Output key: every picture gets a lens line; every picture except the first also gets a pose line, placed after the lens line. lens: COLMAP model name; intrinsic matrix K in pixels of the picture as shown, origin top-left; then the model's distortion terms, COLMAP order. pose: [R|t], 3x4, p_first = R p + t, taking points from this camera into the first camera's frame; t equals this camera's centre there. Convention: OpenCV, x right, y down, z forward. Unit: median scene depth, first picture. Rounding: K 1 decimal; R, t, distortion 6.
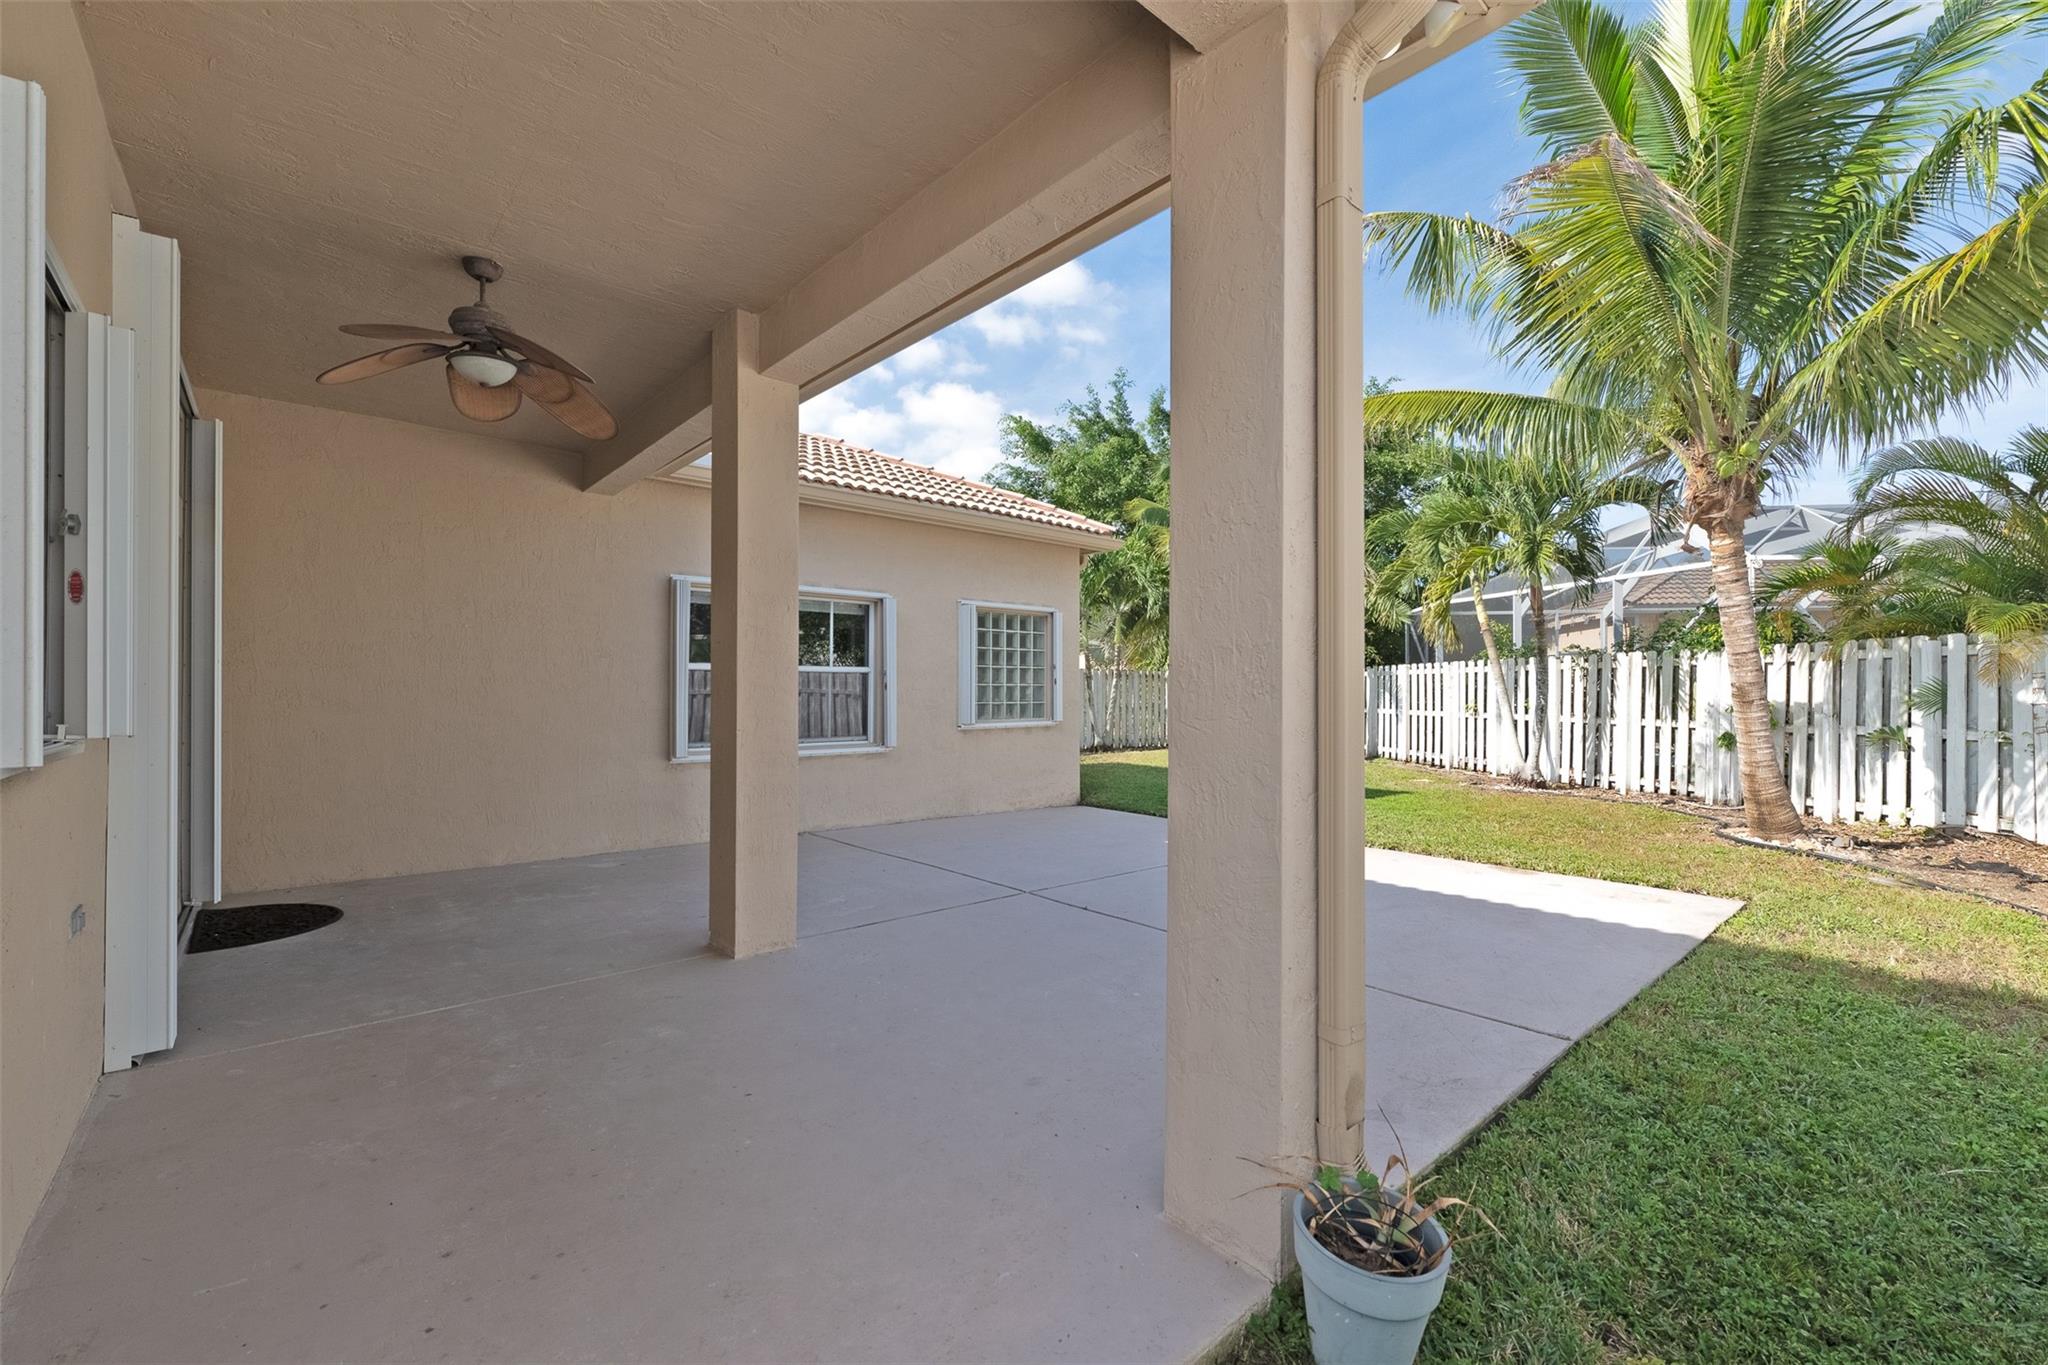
lens RADIAL K [[858.0, 0, 1026.5], [0, 858.0, 682.1], [0, 0, 1]] dist [-0.001855, -0.000132]
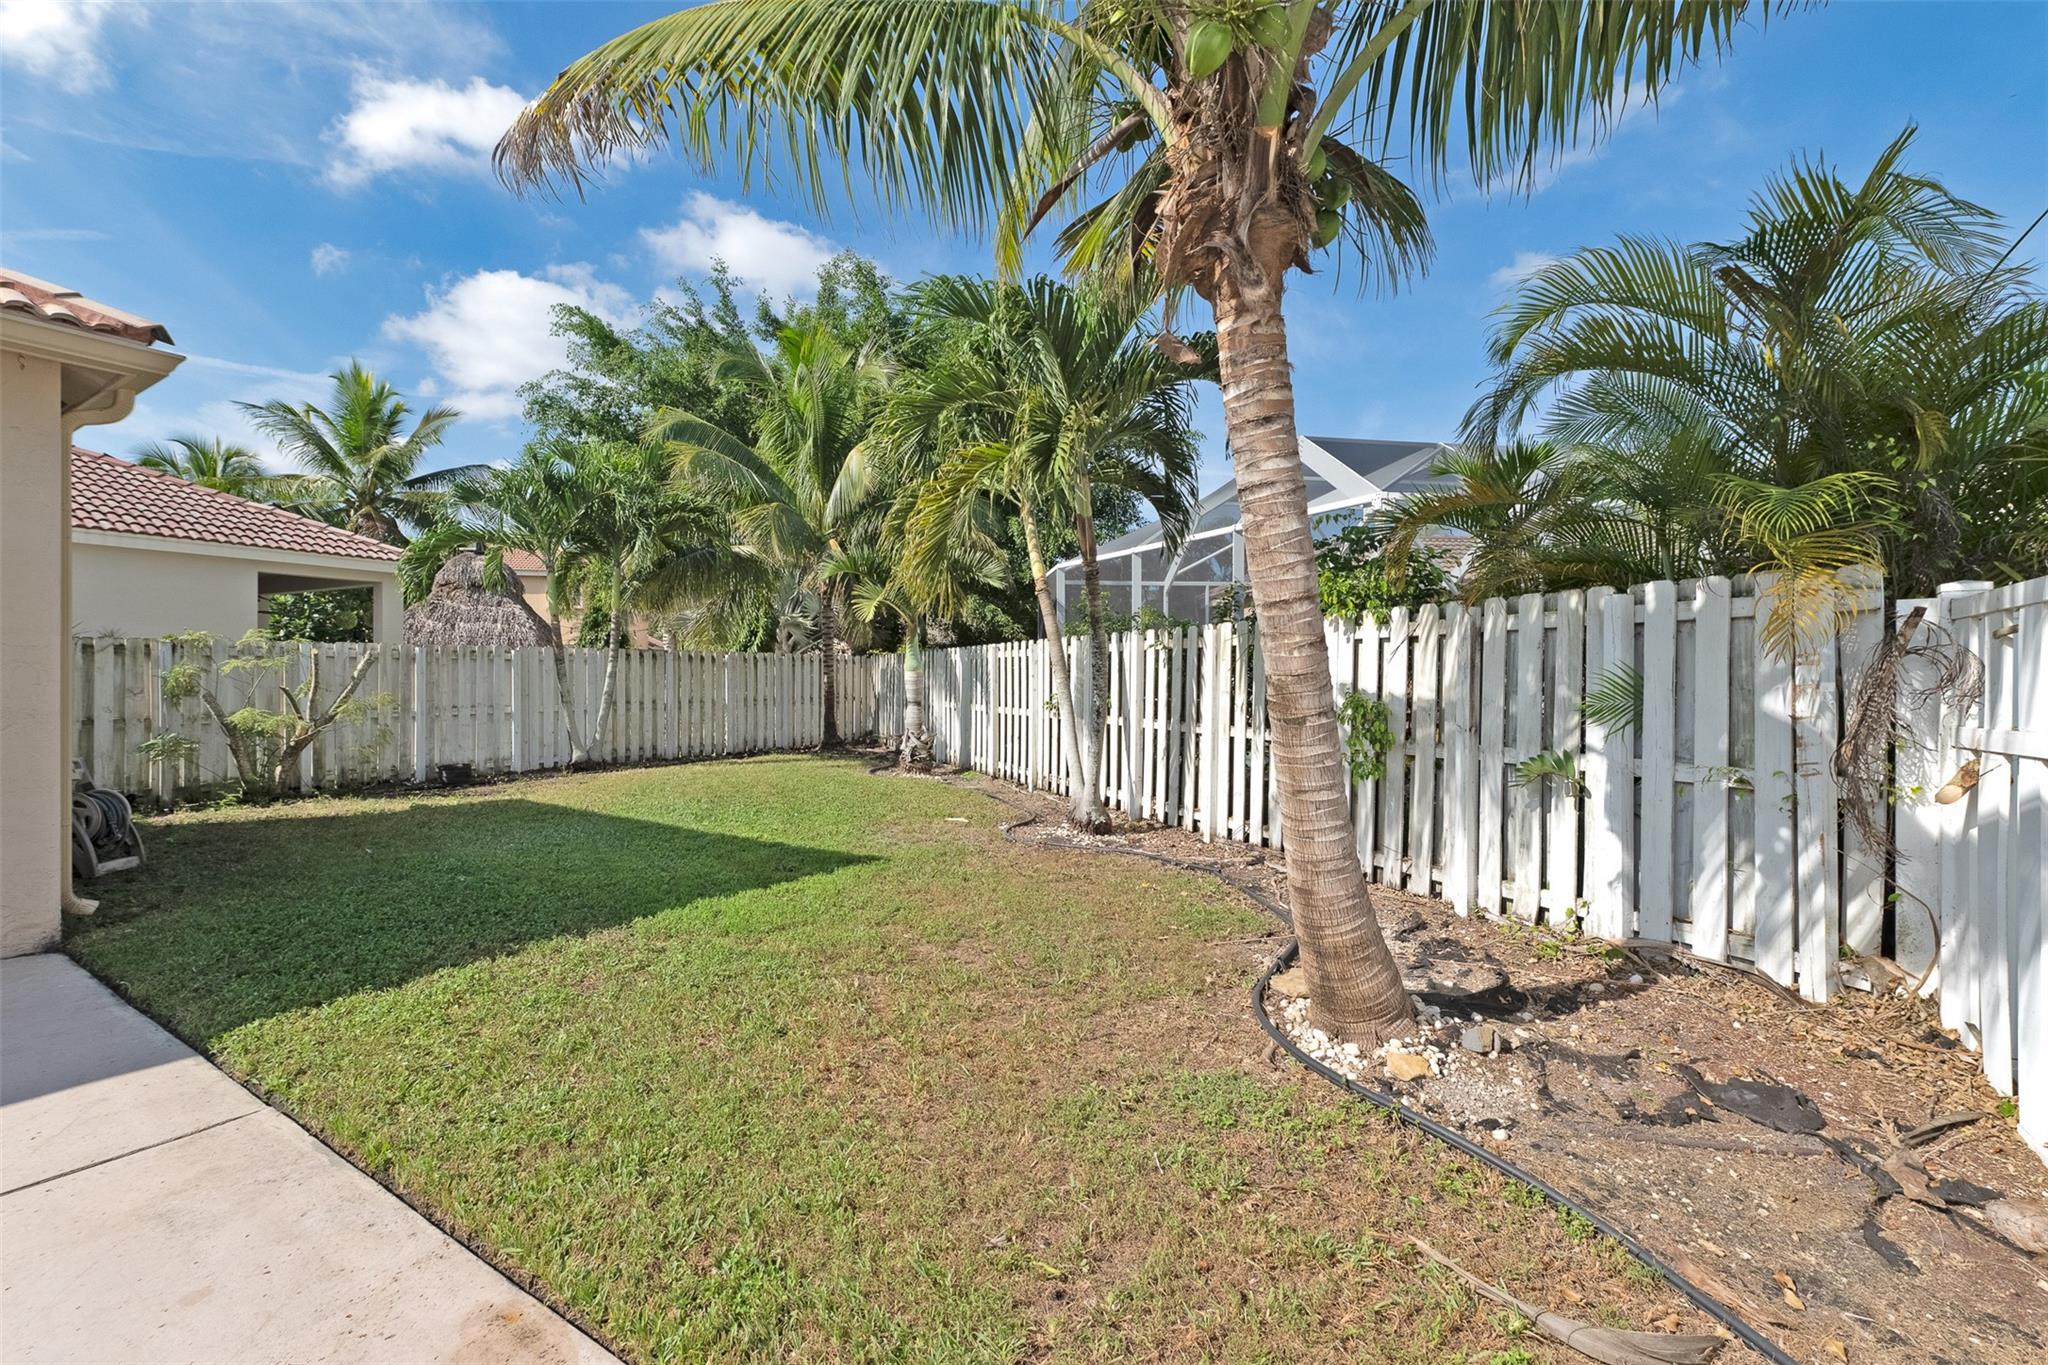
lens RADIAL K [[858.0, 0, 1042.0], [0, 858.0, 675.8], [0, 0, 1]] dist [-0.001855, -0.000132]
pose [[0.958938, -0.000549, 0.283616, 0.482658], [-0.002411, 0.999946, 0.010087, -0.001819], [-0.283607, -0.010357, 0.958885, 0.508676]]
